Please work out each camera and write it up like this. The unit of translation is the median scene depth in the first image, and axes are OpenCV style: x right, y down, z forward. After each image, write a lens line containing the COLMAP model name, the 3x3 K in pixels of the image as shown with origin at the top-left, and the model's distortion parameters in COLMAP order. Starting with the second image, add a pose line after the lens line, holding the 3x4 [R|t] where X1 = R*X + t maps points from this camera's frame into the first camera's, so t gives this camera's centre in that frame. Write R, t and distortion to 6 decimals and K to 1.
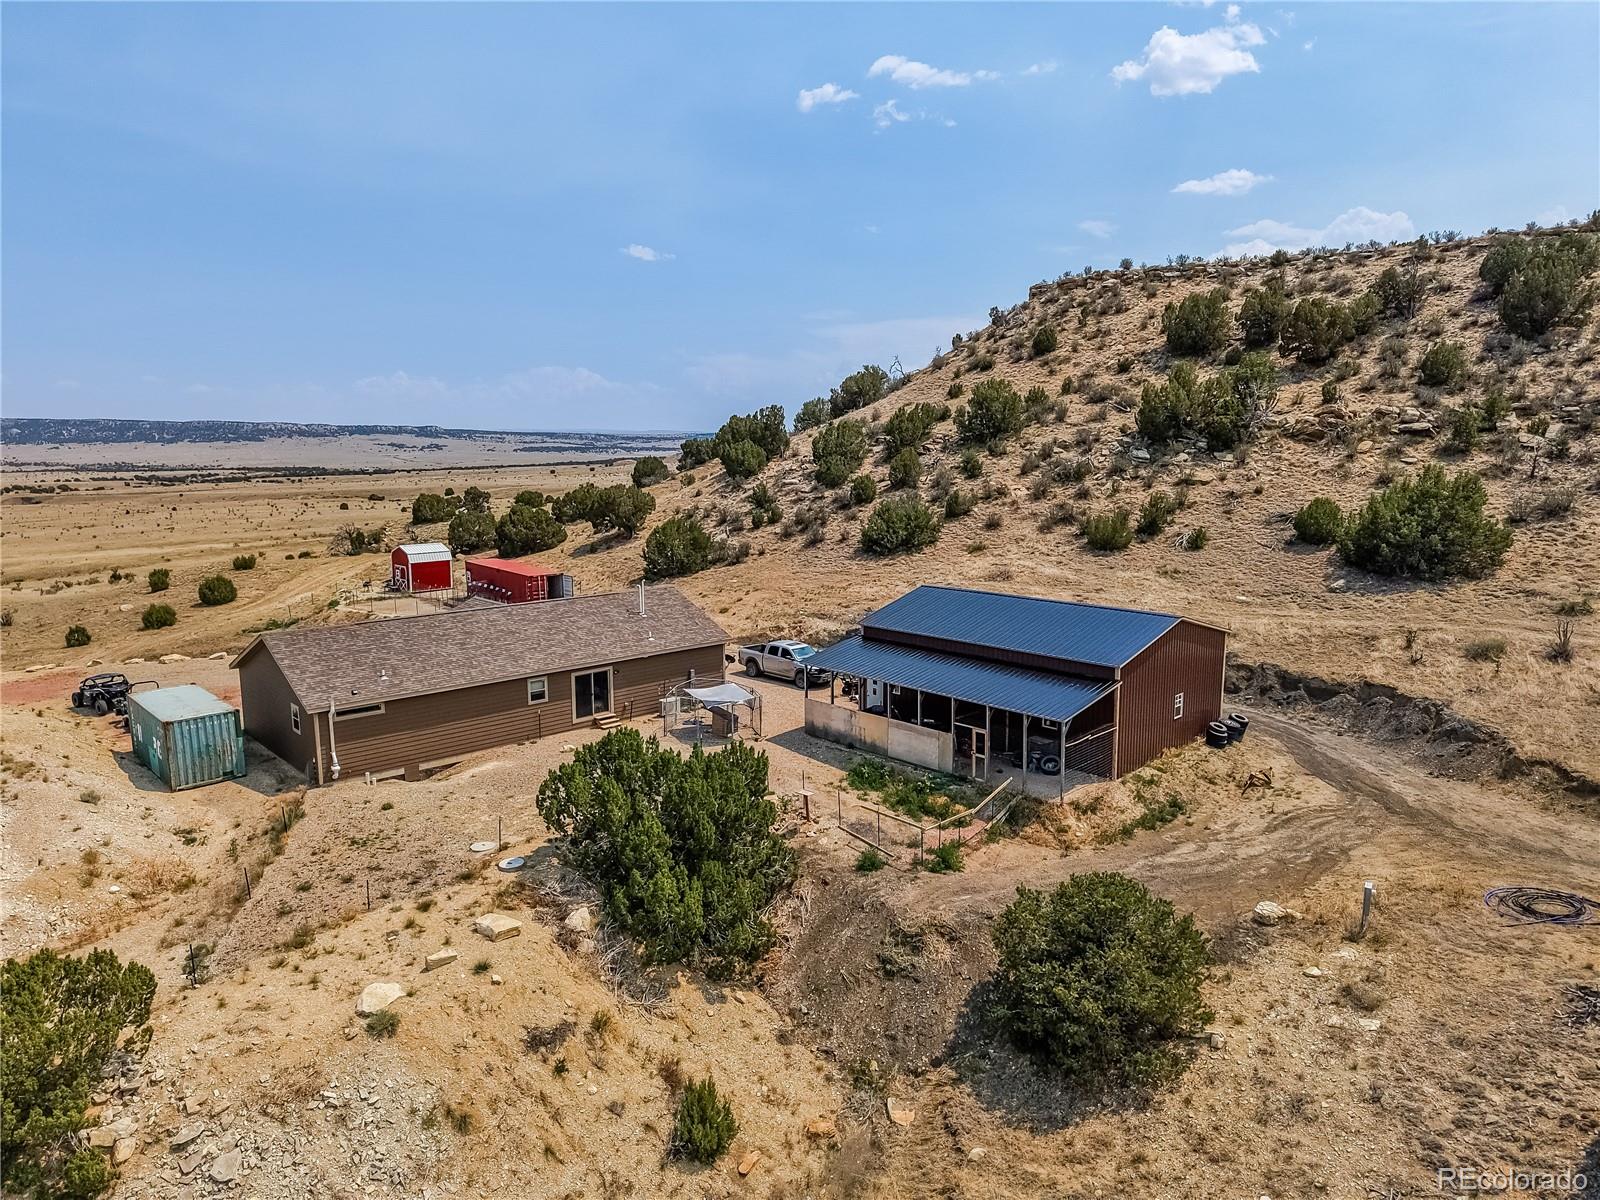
lens RADIAL K [[1070.4, 0, 800.0], [0, 1070.4, 600.0], [0, 0, 1]] dist [0.041589, -0.051608]
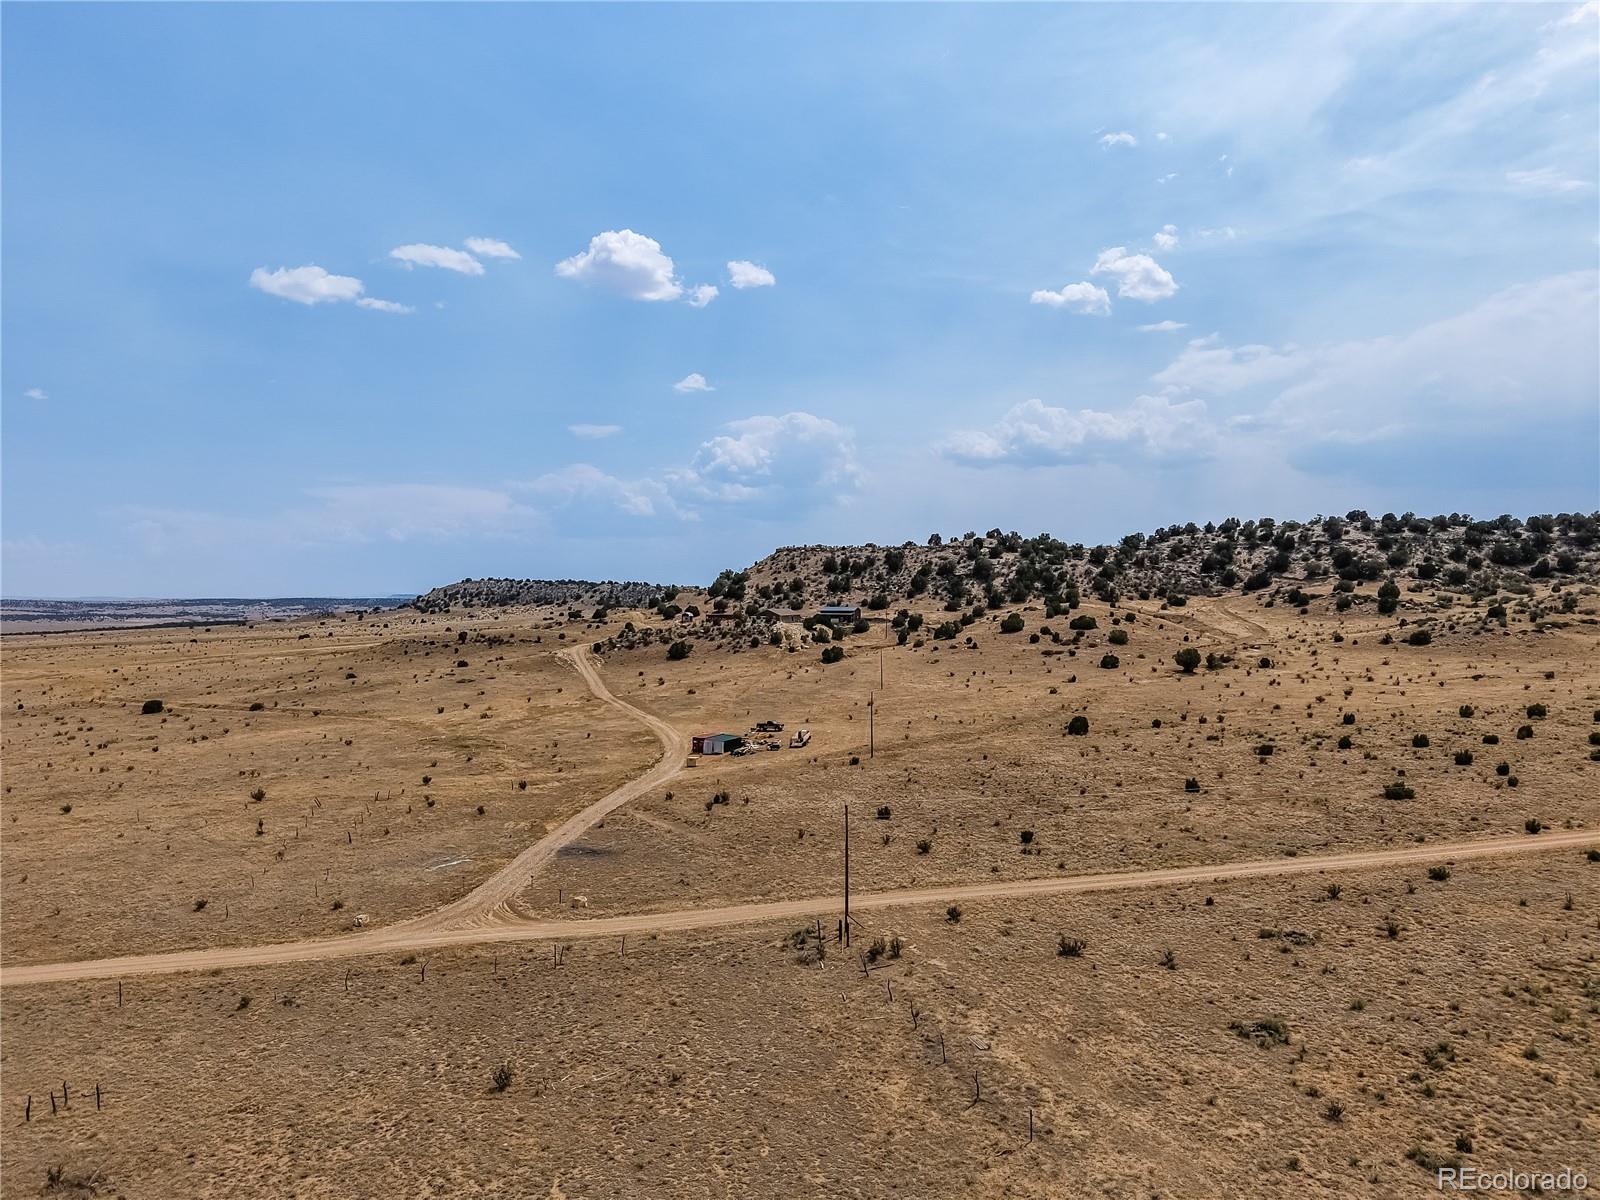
lens RADIAL K [[1070.6, 0, 800.0], [0, 1070.6, 600.0], [0, 0, 1]] dist [0.026676, -0.025853]
pose [[0.896551, -0.002459, 0.442934, -1.937828], [0.070455, 0.988045, -0.137124, 0.550619], [-0.437302, 0.154146, 0.886006, -3.223645]]
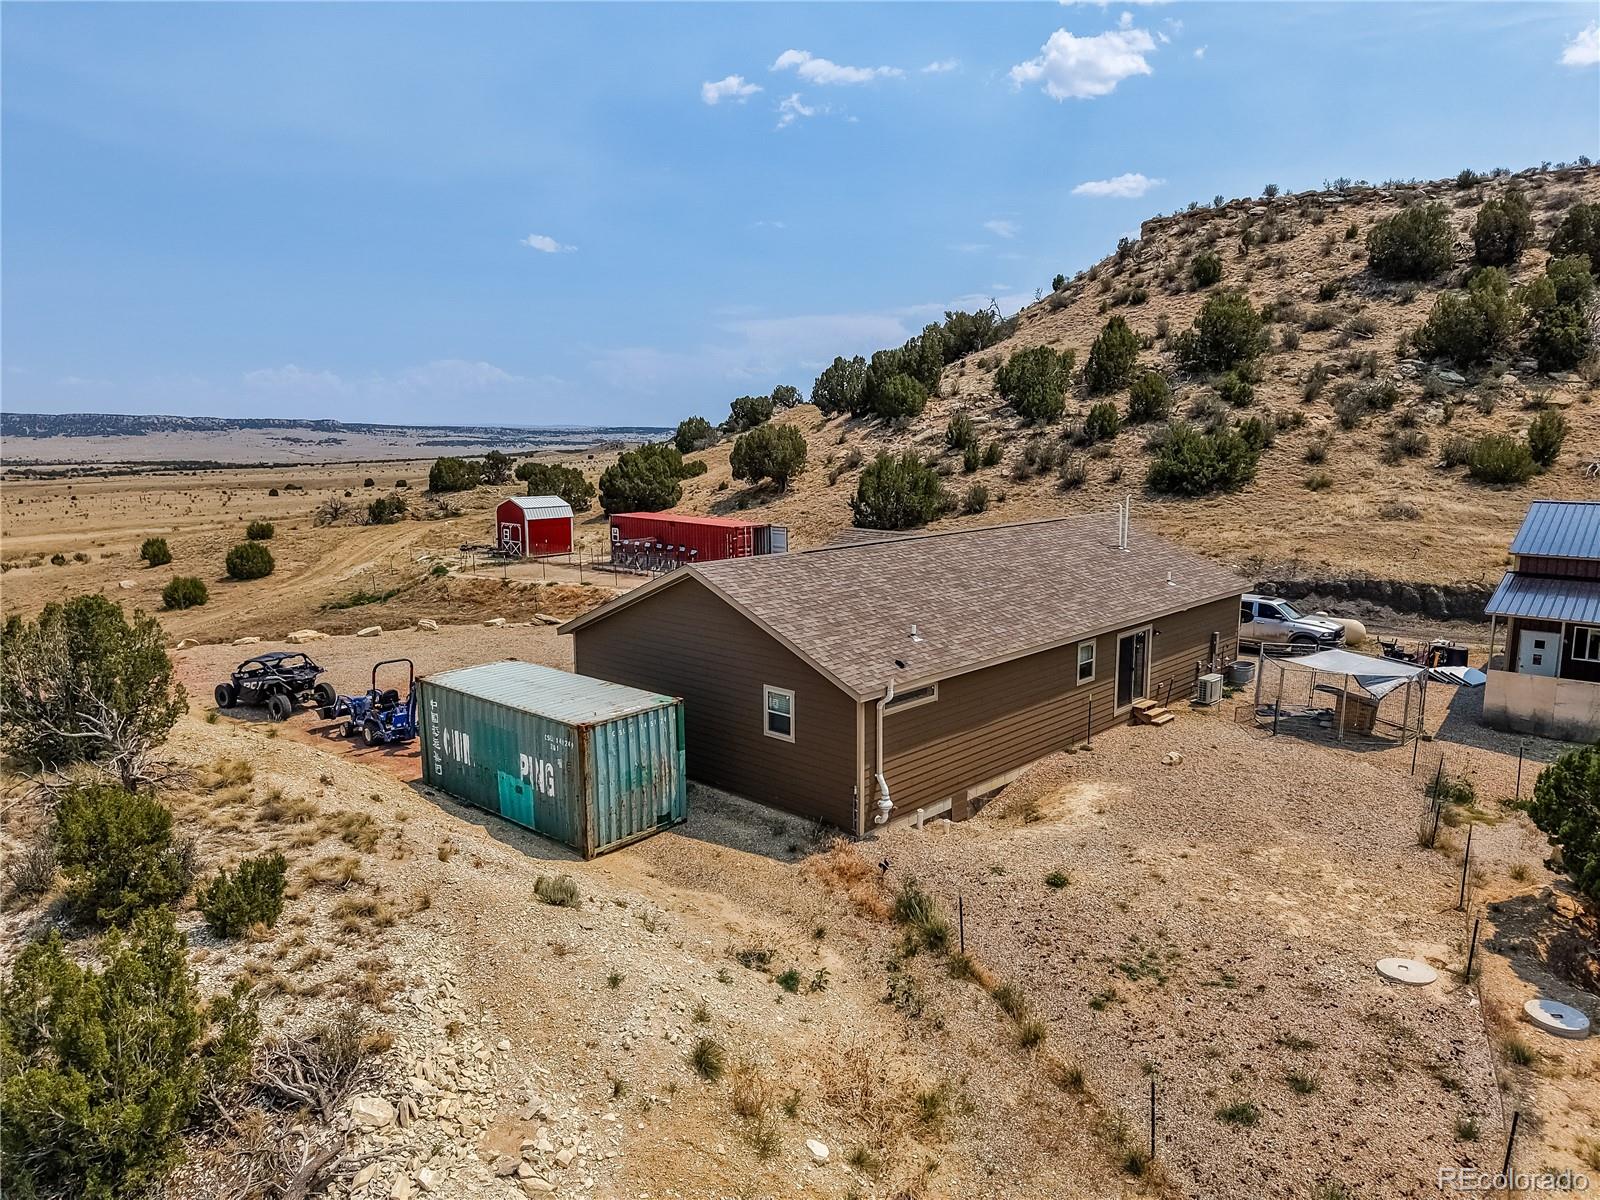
lens RADIAL K [[1070.6, 0, 800.0], [0, 1070.6, 600.0], [0, 0, 1]] dist [0.026676, -0.025853]
pose [[0.996369, -0.012572, 0.084210, -0.228235], [0.012224, 0.999914, 0.004647, 0.022541], [-0.084262, -0.003601, 0.996437, 0.207882]]
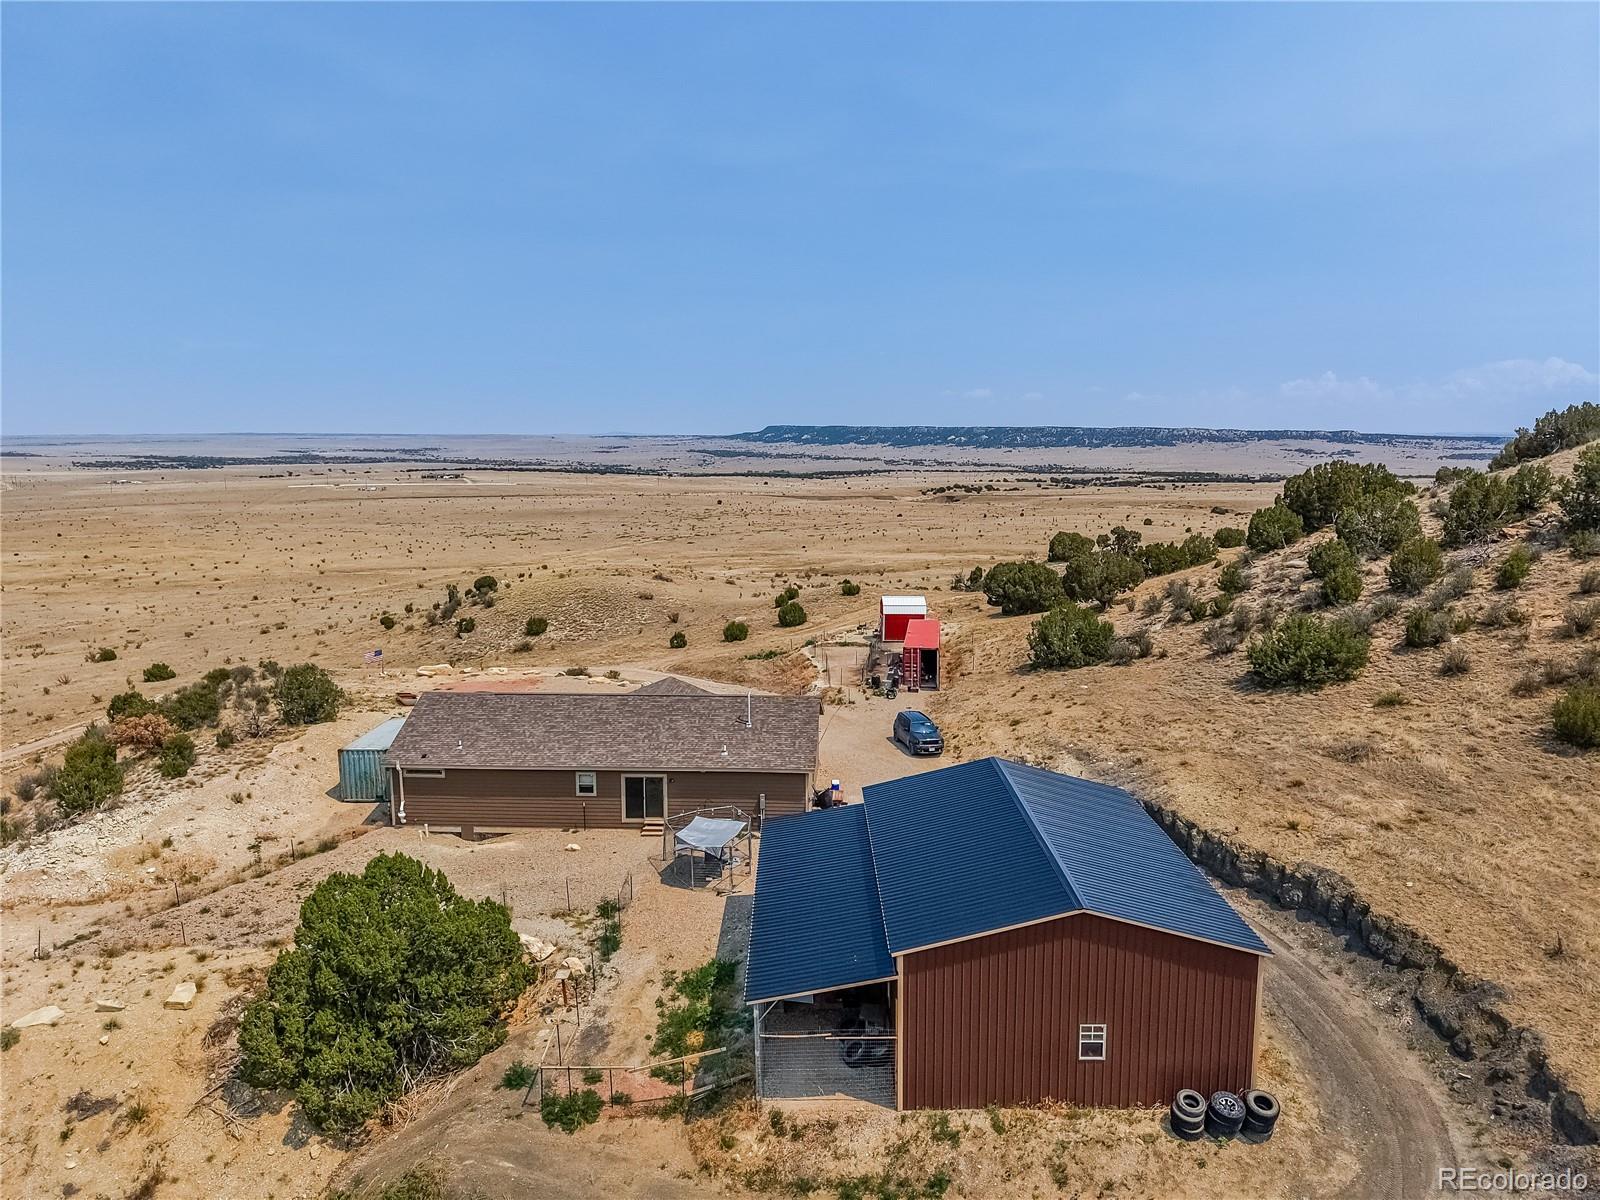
lens RADIAL K [[1070.6, 0, 800.0], [0, 1070.6, 600.0], [0, 0, 1]] dist [0.026676, -0.025853]
pose [[0.698012, 0.108472, -0.707823, 0.315945], [-0.110844, 0.992913, 0.042854, -0.082261], [0.707455, 0.048545, 0.705089, 0.199004]]
